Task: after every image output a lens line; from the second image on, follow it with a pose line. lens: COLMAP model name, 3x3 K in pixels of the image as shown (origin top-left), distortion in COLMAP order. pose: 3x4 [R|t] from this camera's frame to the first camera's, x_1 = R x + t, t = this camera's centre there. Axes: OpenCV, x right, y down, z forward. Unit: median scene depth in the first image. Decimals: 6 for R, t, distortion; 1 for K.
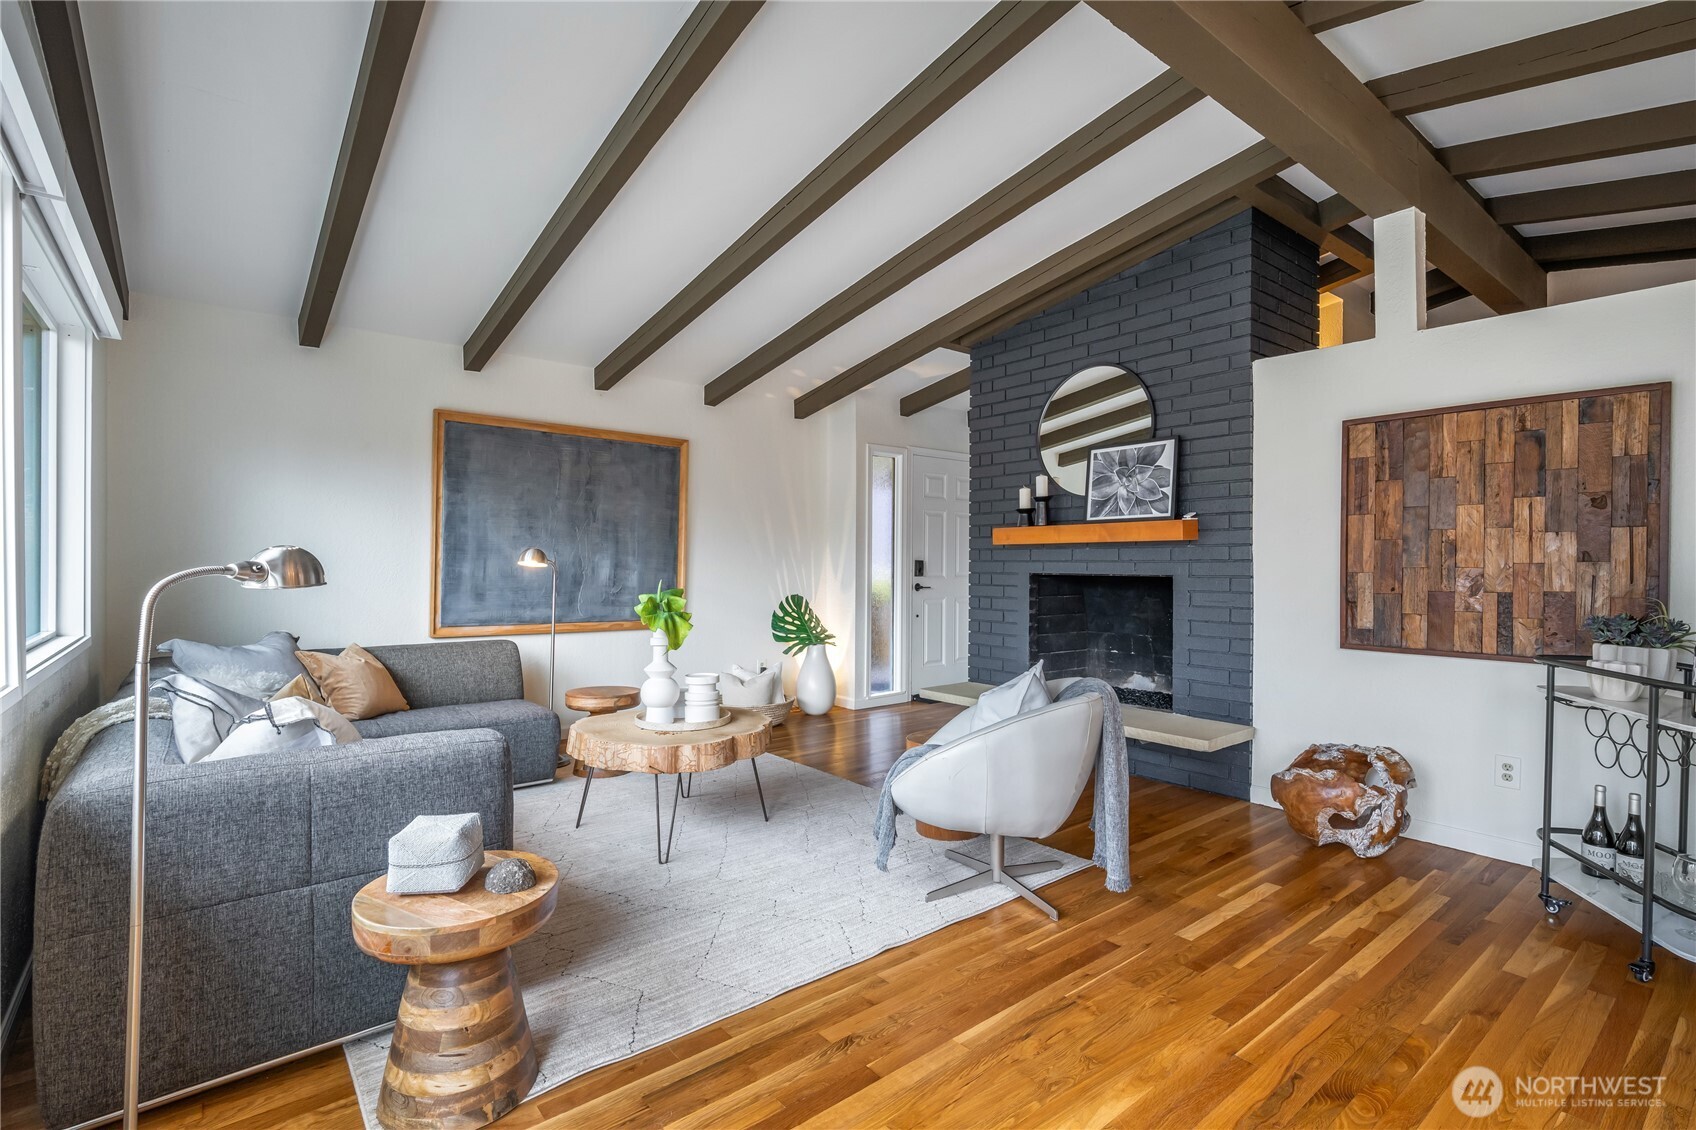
lens RADIAL K [[795.1, 0, 848.0], [0, 795.1, 565.0], [0, 0, 1]] dist [0.000753, 0.000139]
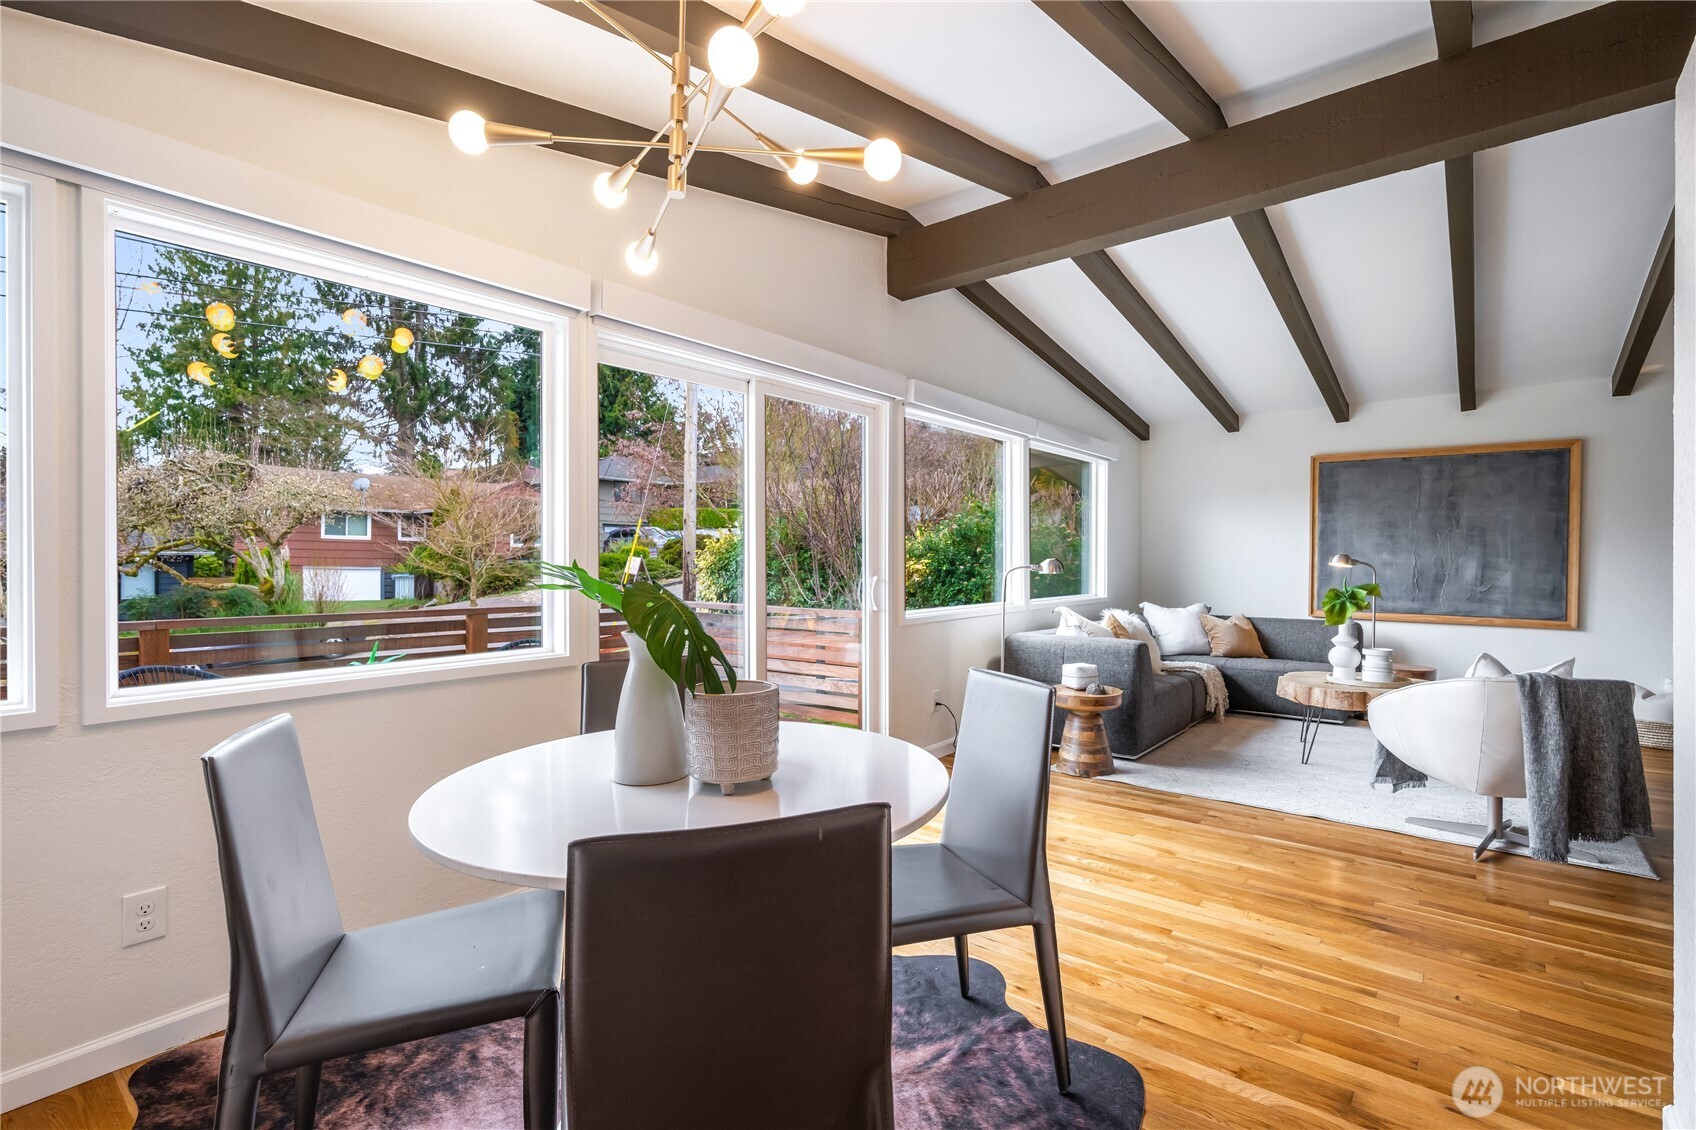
lens RADIAL K [[795.1, 0, 848.0], [0, 795.1, 565.0], [0, 0, 1]] dist [0.000753, 0.000139]
pose [[0.197454, 0.000975, -0.980312, 0.652709], [-0.004441, 0.999990, 0.000100, 0.002456], [0.980302, 0.004334, 0.197457, -0.087111]]
